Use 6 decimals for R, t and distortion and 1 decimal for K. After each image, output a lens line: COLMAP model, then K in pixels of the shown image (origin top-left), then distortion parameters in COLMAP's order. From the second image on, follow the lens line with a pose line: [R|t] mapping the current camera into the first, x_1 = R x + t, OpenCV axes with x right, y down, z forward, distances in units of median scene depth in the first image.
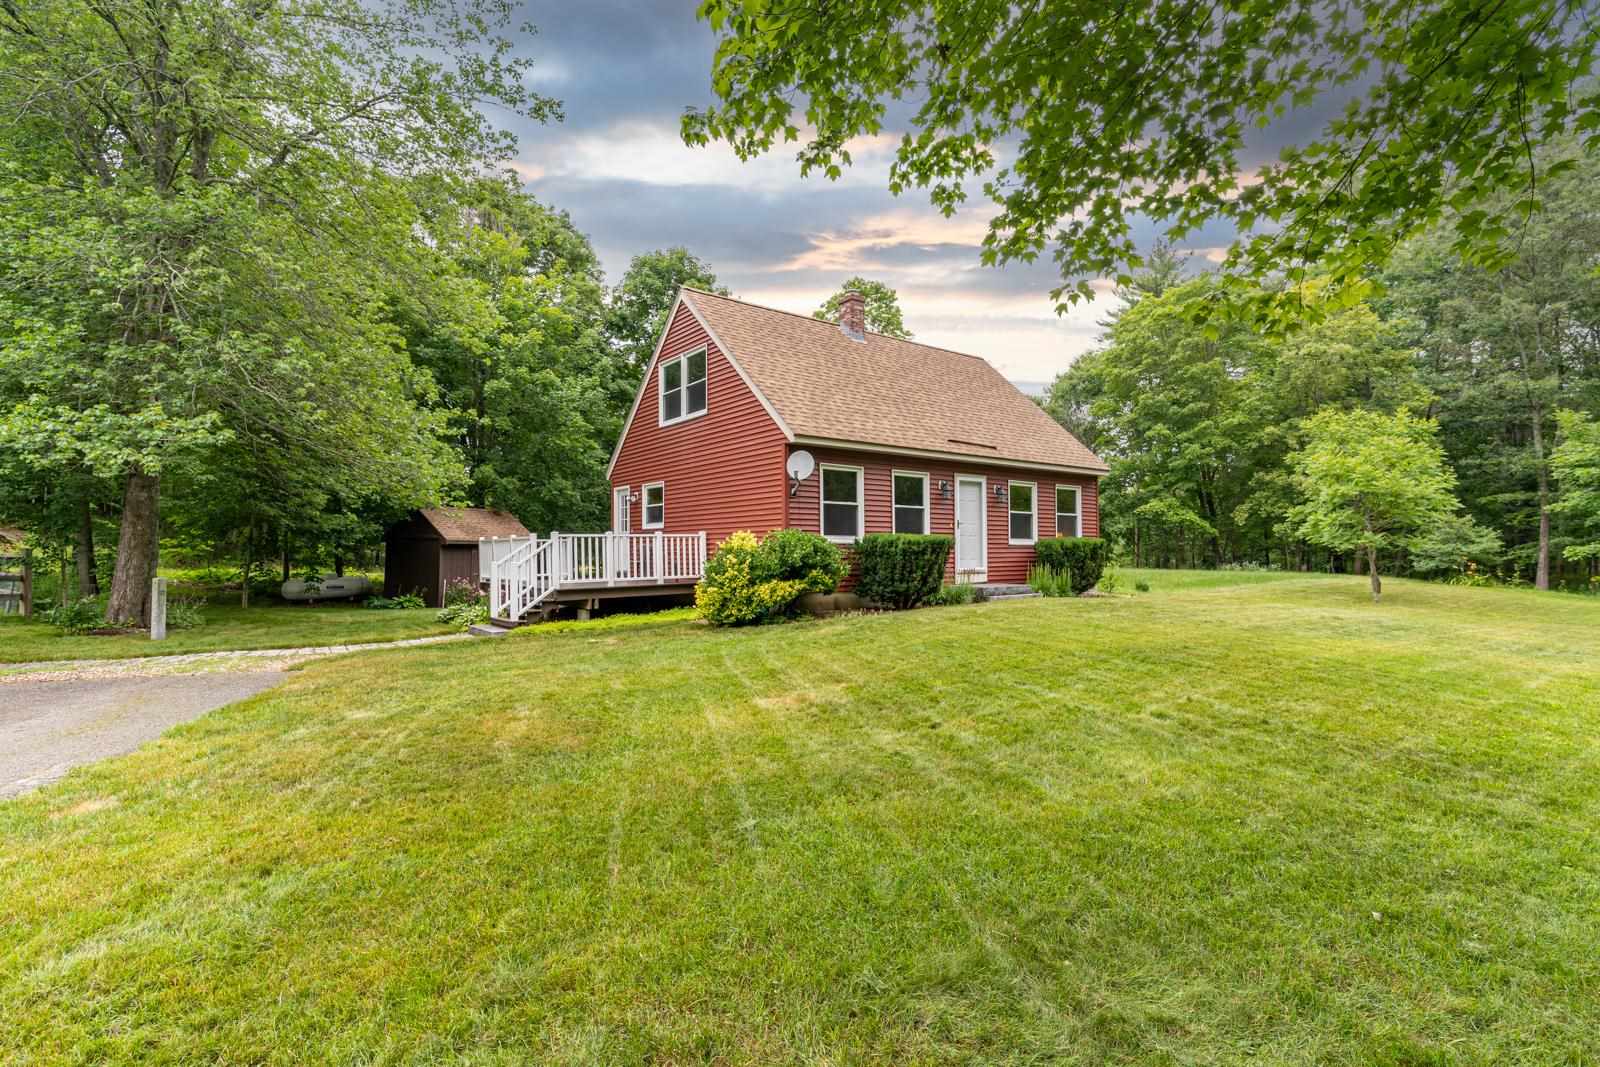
lens RADIAL K [[759.0, 0, 797.9], [0, 759.0, 526.8], [0, 0, 1]] dist [0.001402, -0.000485]
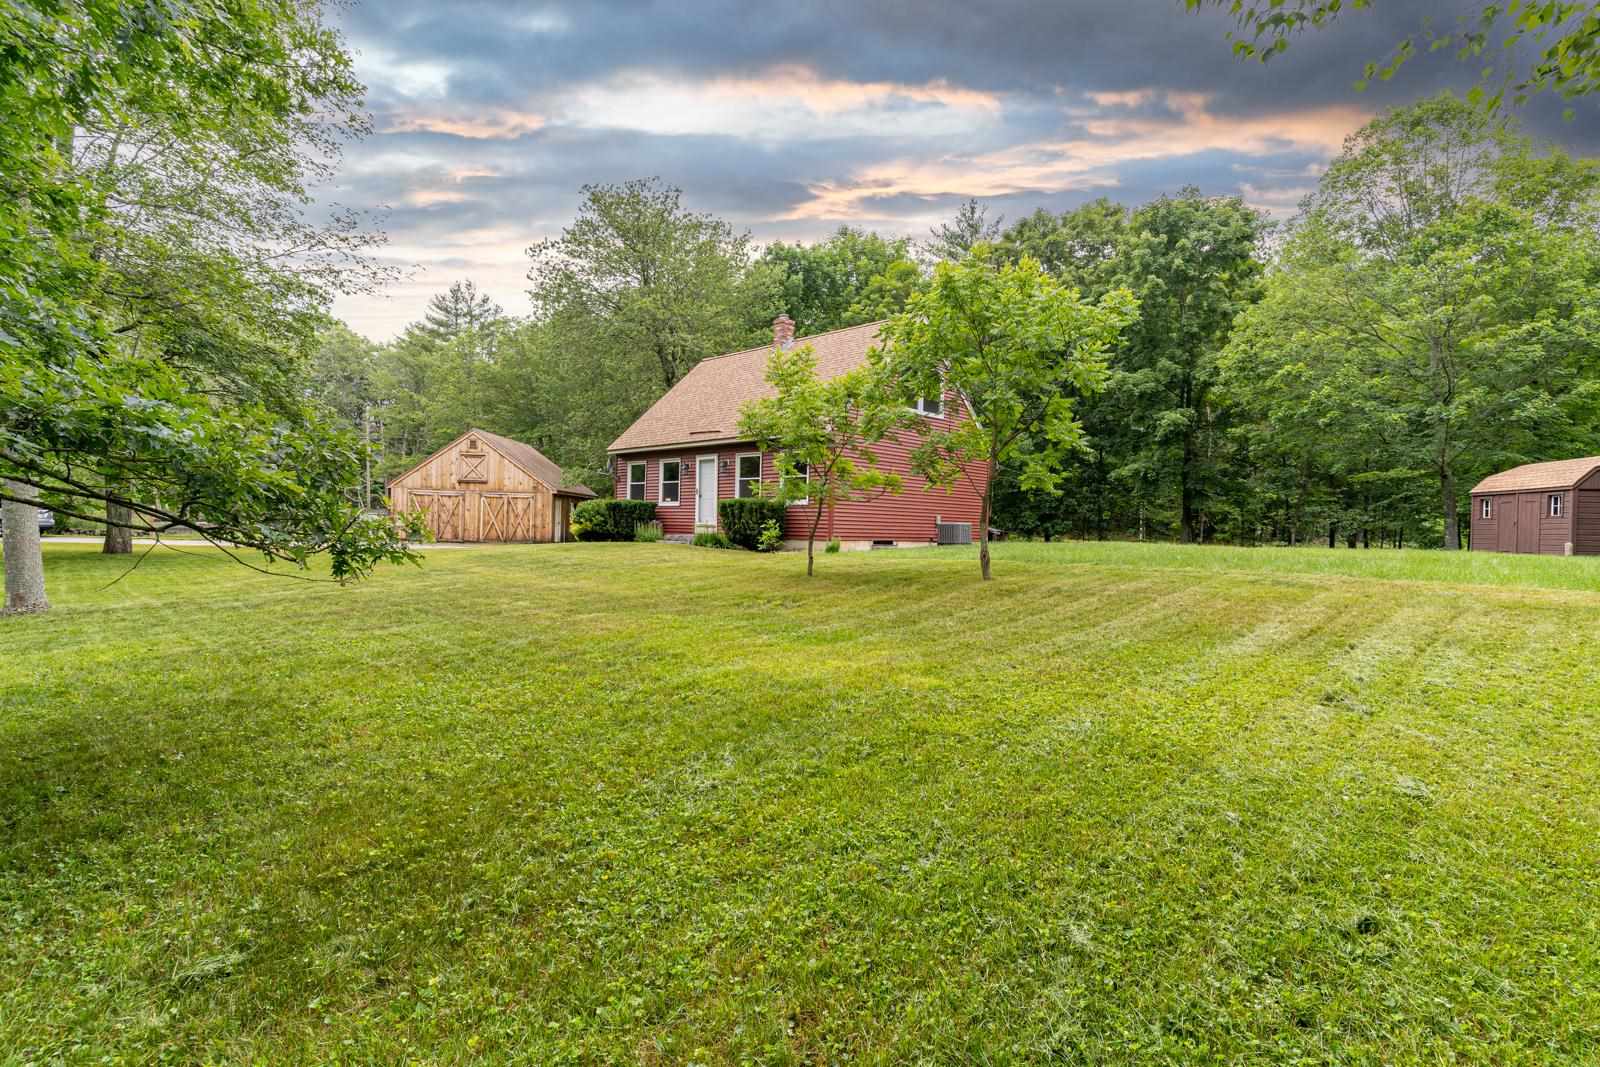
lens RADIAL K [[759.0, 0, 807.9], [0, 759.0, 529.0], [0, 0, 1]] dist [0.001402, -0.000485]
pose [[0.152430, 0.010409, -0.988260, 1.644598], [0.017013, 0.999769, 0.013154, 0.051675], [0.988168, -0.018818, 0.152217, 0.991921]]
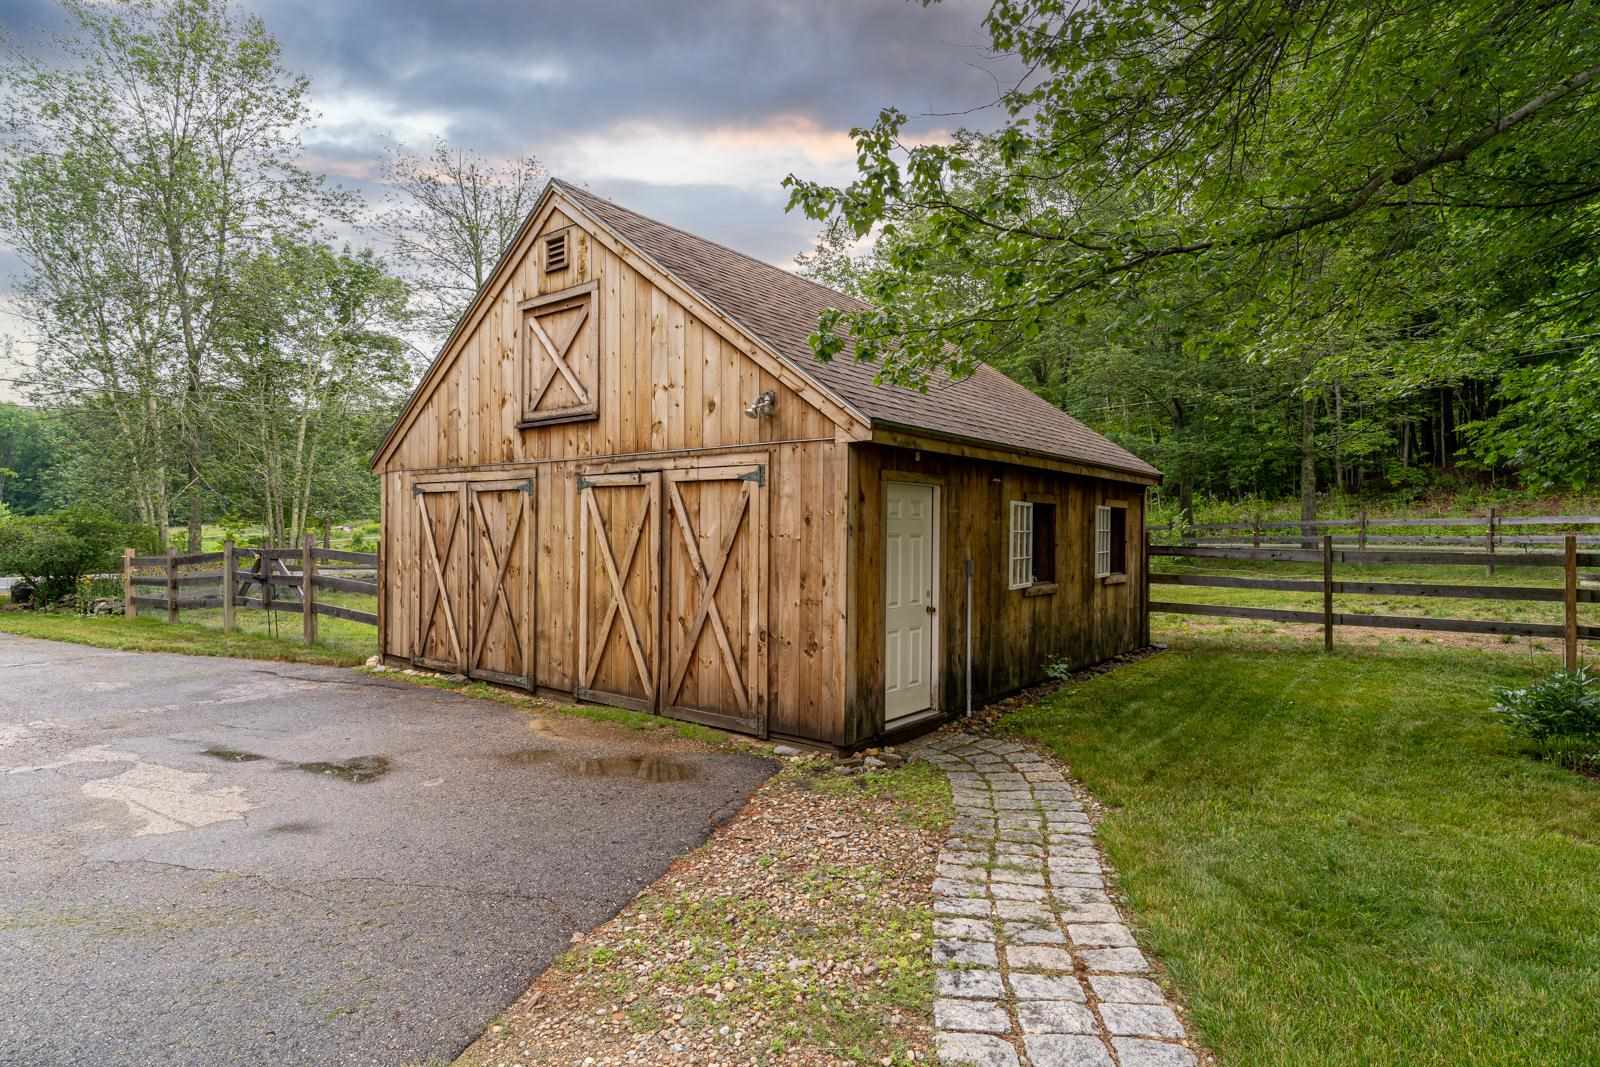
lens RADIAL K [[854.8, 0, 794.9], [0, 854.8, 537.7], [0, 0, 1]] dist [-0.000791, 0.000151]
pose [[-0.499750, 0.000080, -0.866169, -0.307931], [0.030521, 0.999381, -0.017517, 0.015721], [0.865632, -0.035191, -0.499443, 0.772400]]
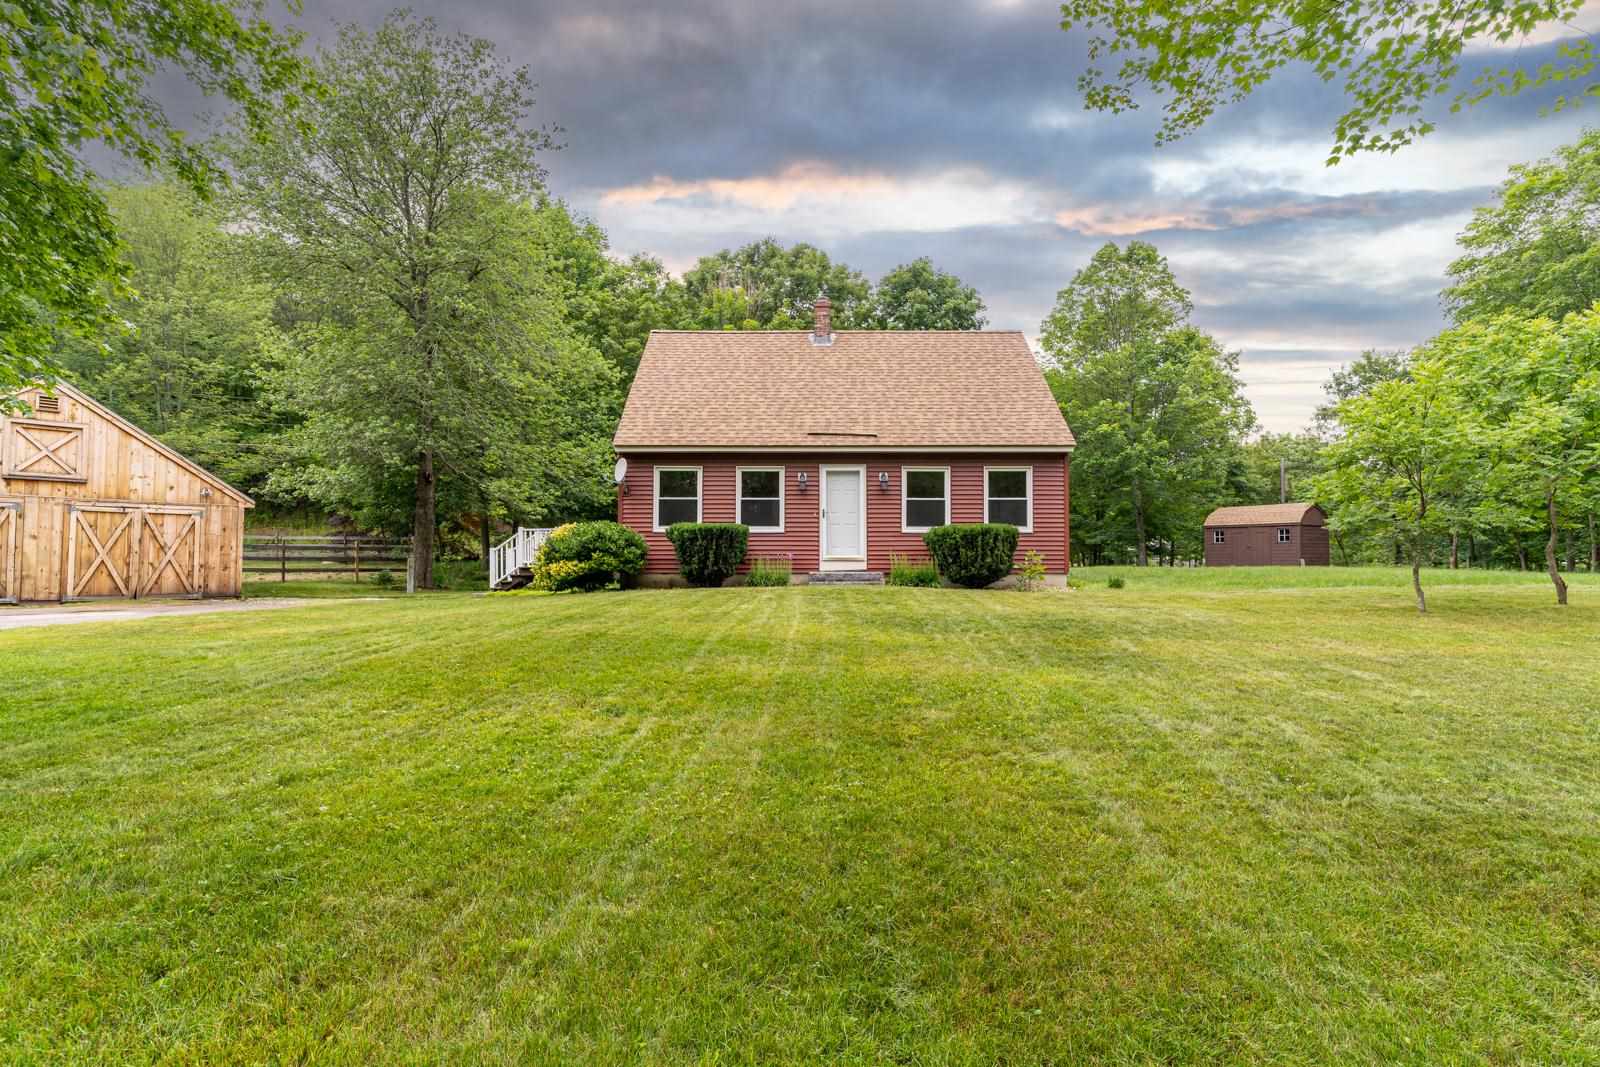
lens RADIAL K [[759.0, 0, 799.7], [0, 759.0, 538.0], [0, 0, 1]] dist [0.001402, -0.000485]
pose [[0.787772, -0.012207, -0.615846, 0.828776], [0.017964, 0.999834, 0.003161, 0.026494], [0.615705, -0.013554, 0.787860, 0.161595]]
